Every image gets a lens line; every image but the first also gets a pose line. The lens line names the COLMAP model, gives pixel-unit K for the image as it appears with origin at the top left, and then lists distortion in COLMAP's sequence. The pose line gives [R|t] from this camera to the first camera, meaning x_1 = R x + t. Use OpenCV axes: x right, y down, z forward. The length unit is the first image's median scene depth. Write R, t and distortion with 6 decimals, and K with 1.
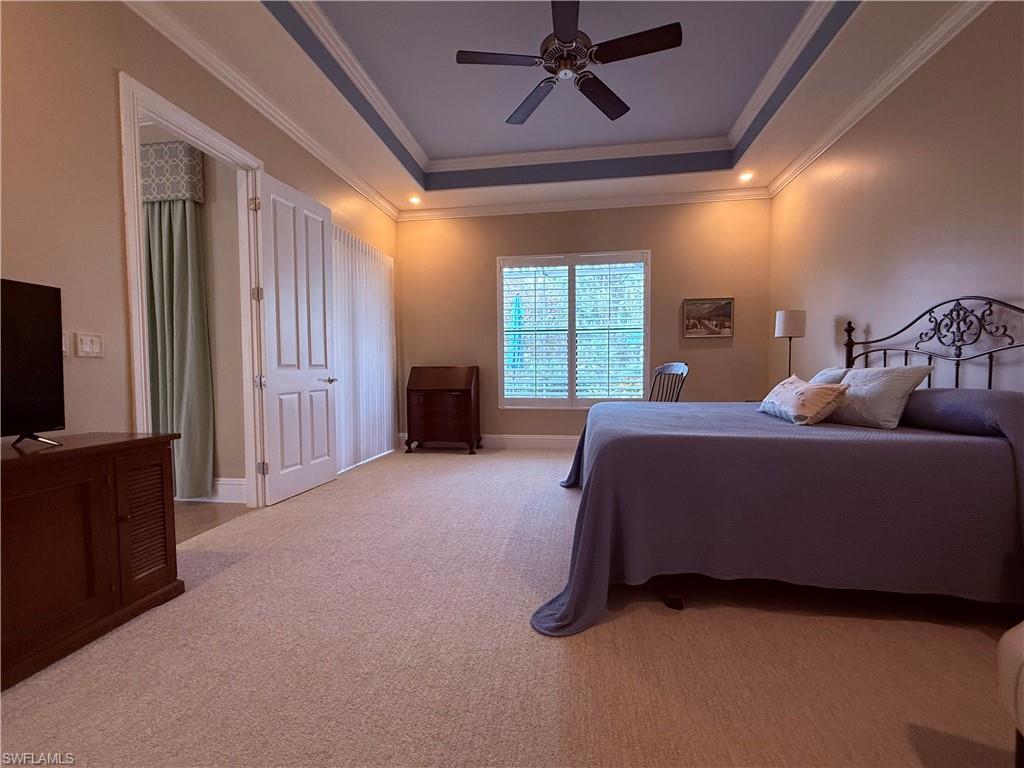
lens RADIAL K [[440.7, 0, 512.0], [0, 440.7, 384.0], [0, 0, 1]] dist [0.001733, -0.000224]
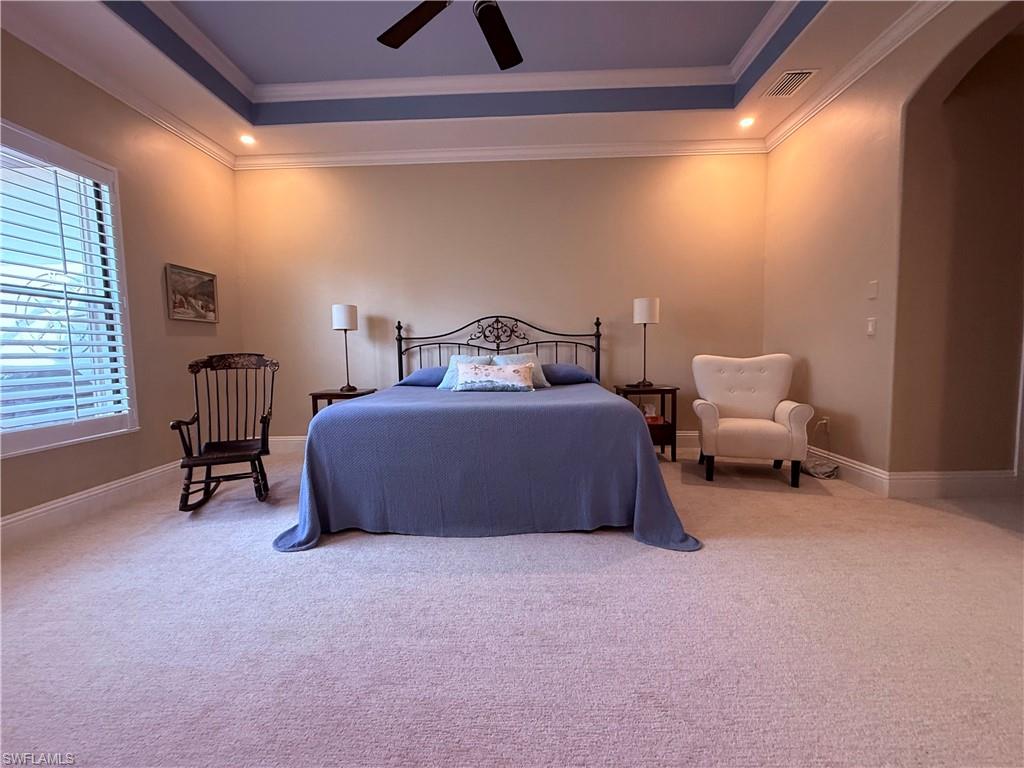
lens RADIAL K [[440.7, 0, 512.0], [0, 440.7, 384.0], [0, 0, 1]] dist [0.001733, -0.000224]
pose [[-0.124172, -0.062497, 0.990291, -0.777416], [0.058772, 0.995799, 0.070214, -0.039888], [-0.990519, 0.066920, -0.119978, 1.137976]]
